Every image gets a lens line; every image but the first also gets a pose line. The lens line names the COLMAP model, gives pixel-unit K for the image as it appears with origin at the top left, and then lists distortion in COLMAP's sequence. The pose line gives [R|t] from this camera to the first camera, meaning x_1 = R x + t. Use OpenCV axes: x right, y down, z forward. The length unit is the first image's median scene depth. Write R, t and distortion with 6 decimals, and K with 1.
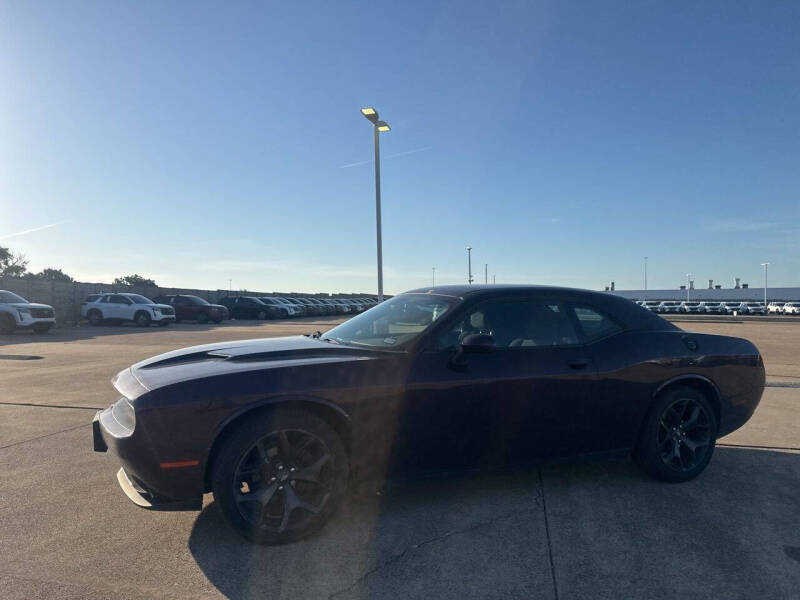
lens RADIAL K [[557.0, 0, 398.9], [0, 557.0, 313.3], [0, 0, 1]] dist [0.062351, -0.084765]
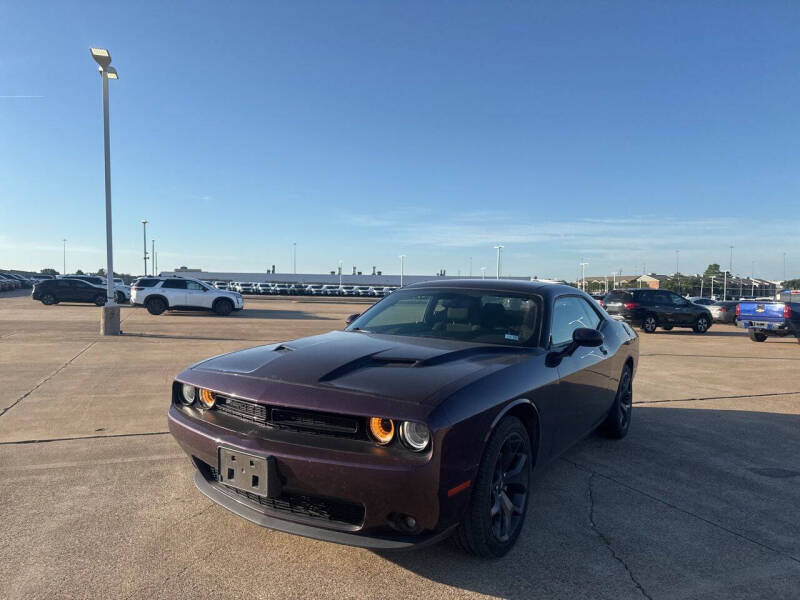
lens RADIAL K [[557.0, 0, 398.3], [0, 557.0, 311.2], [0, 0, 1]] dist [0.062351, -0.084765]
pose [[0.826996, -0.007814, 0.562154, -0.485278], [-0.009094, 0.999587, 0.027273, -0.015236], [-0.562135, -0.027667, 0.826583, 0.171034]]
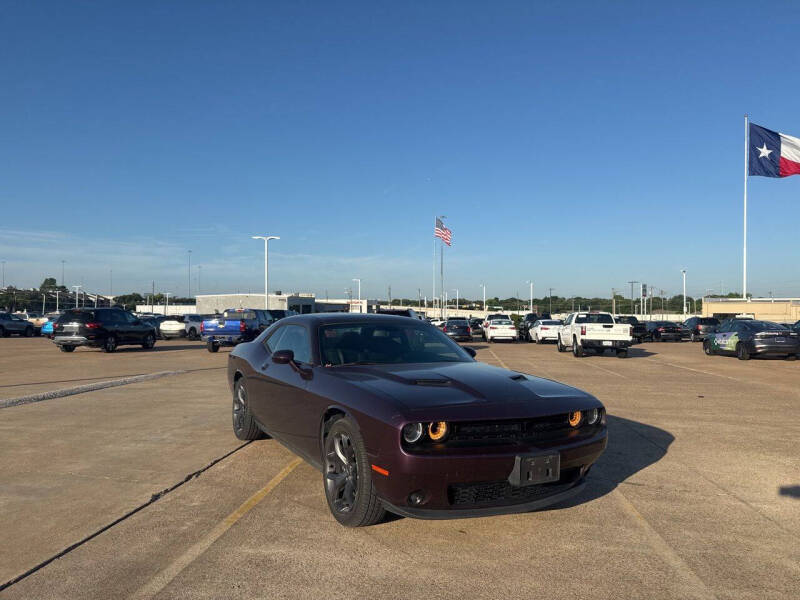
lens RADIAL K [[557.0, 0, 401.7], [0, 557.0, 303.6], [0, 0, 1]] dist [0.062351, -0.084765]
pose [[-0.103195, 0.014299, 0.994558, -0.939031], [0.005678, 0.999889, -0.013786, -0.046041], [-0.994645, 0.004225, -0.103265, 0.836530]]
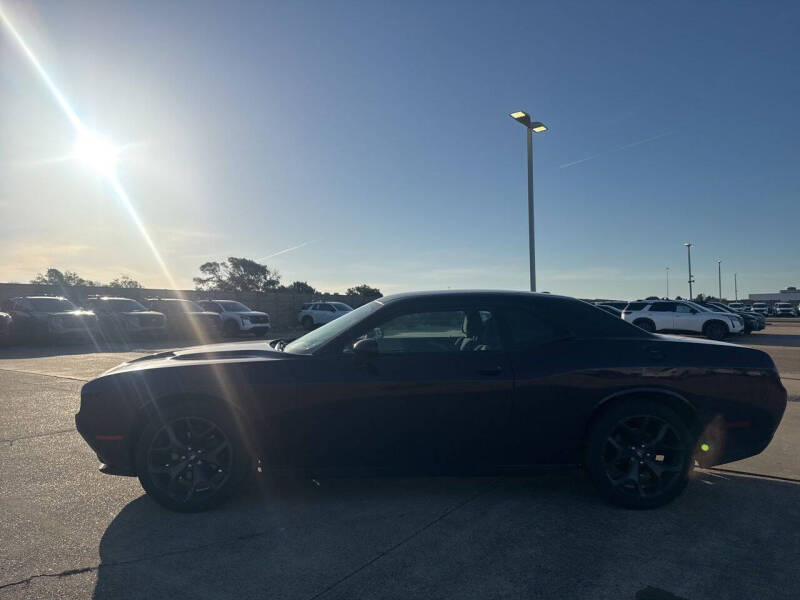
lens RADIAL K [[557.0, 0, 402.4], [0, 557.0, 313.9], [0, 0, 1]] dist [0.062351, -0.084765]
pose [[0.930298, -0.006485, -0.366746, 0.357985], [0.003077, 0.999946, -0.009876, -0.000191], [0.366791, 0.008059, 0.930268, 0.024436]]
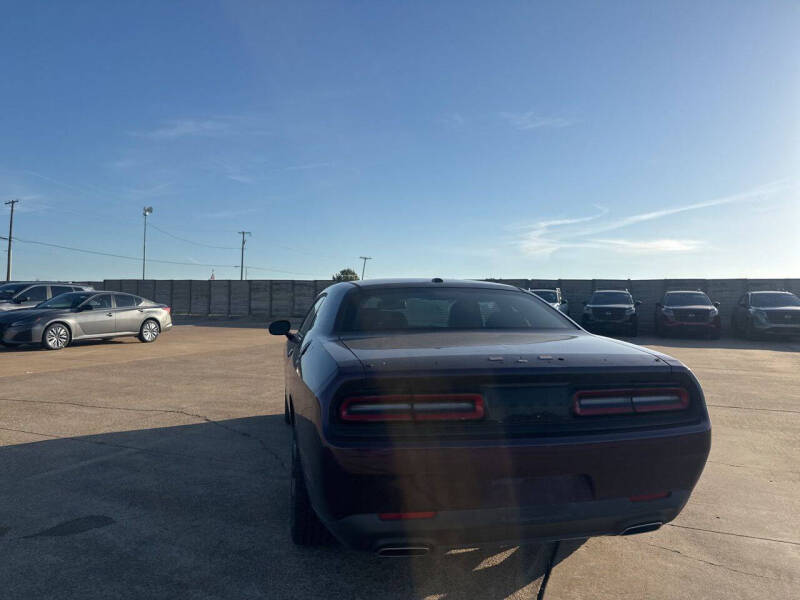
lens RADIAL K [[557.0, 0, 395.9], [0, 557.0, 313.5], [0, 0, 1]] dist [0.062351, -0.084765]
pose [[-0.202980, 0.011379, -0.979117, 0.914702], [-0.026758, 0.999495, 0.017163, -0.008669], [0.978817, 0.029683, -0.202573, 0.929682]]
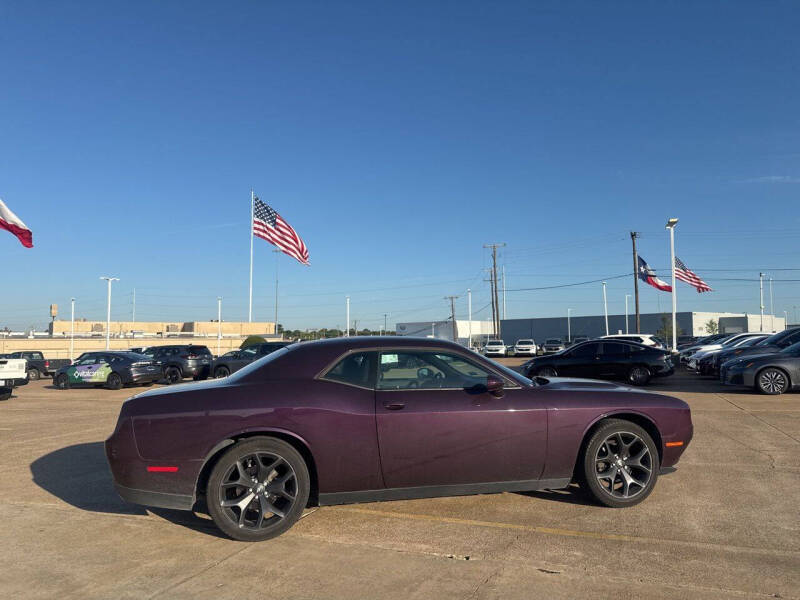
lens RADIAL K [[557.0, 0, 396.0], [0, 557.0, 318.9], [0, 0, 1]] dist [0.062351, -0.084765]
pose [[-0.983180, 0.020734, 0.181460, -0.063662], [0.014777, 0.999309, -0.034117, -0.040076], [-0.182042, -0.030862, -0.982806, 1.728256]]
